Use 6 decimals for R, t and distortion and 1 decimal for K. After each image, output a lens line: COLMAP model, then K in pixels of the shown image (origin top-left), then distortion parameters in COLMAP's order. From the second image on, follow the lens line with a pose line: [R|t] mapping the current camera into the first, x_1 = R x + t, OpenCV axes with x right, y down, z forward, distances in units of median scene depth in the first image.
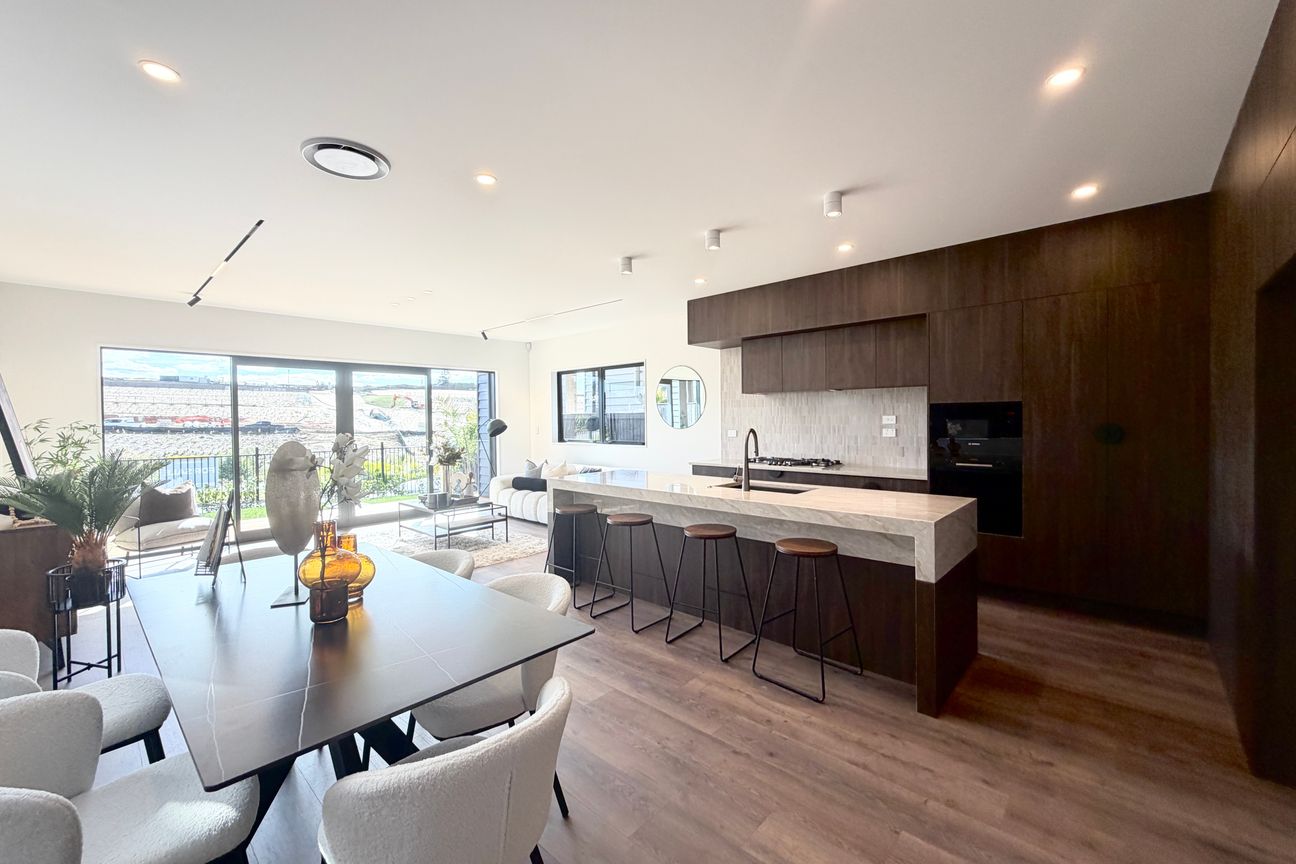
lens RADIAL K [[523.6, 0, 645.6], [0, 523.6, 425.3], [0, 0, 1]] dist [-0.001001, -0.000088]
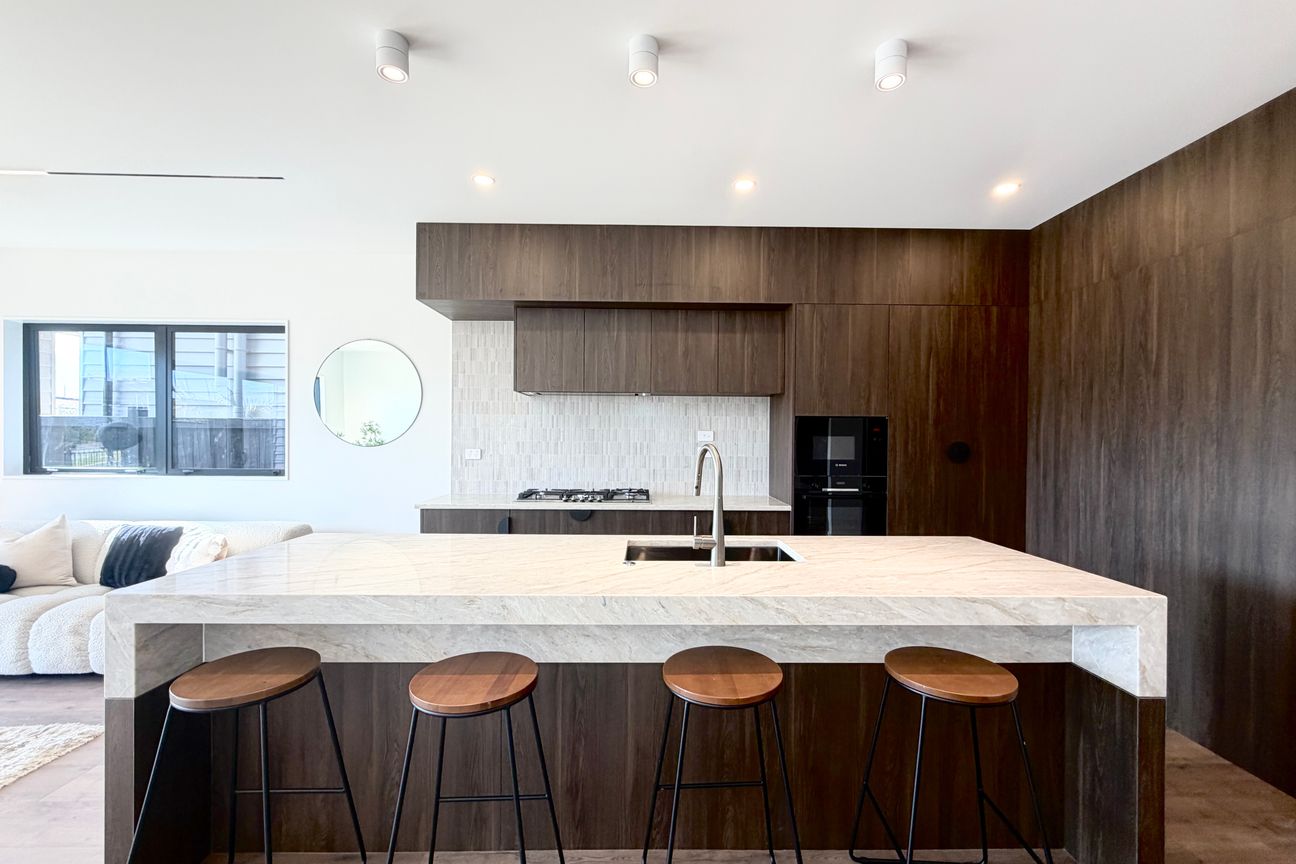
lens RADIAL K [[535.4, 0, 649.1], [0, 535.4, 439.4], [0, 0, 1]] dist [0.000650, 0.000177]
pose [[0.726485, 0.014900, 0.687021, -0.149948], [-0.007283, 0.999876, -0.013984, 0.006166], [-0.687144, 0.005156, 0.726503, 0.445854]]
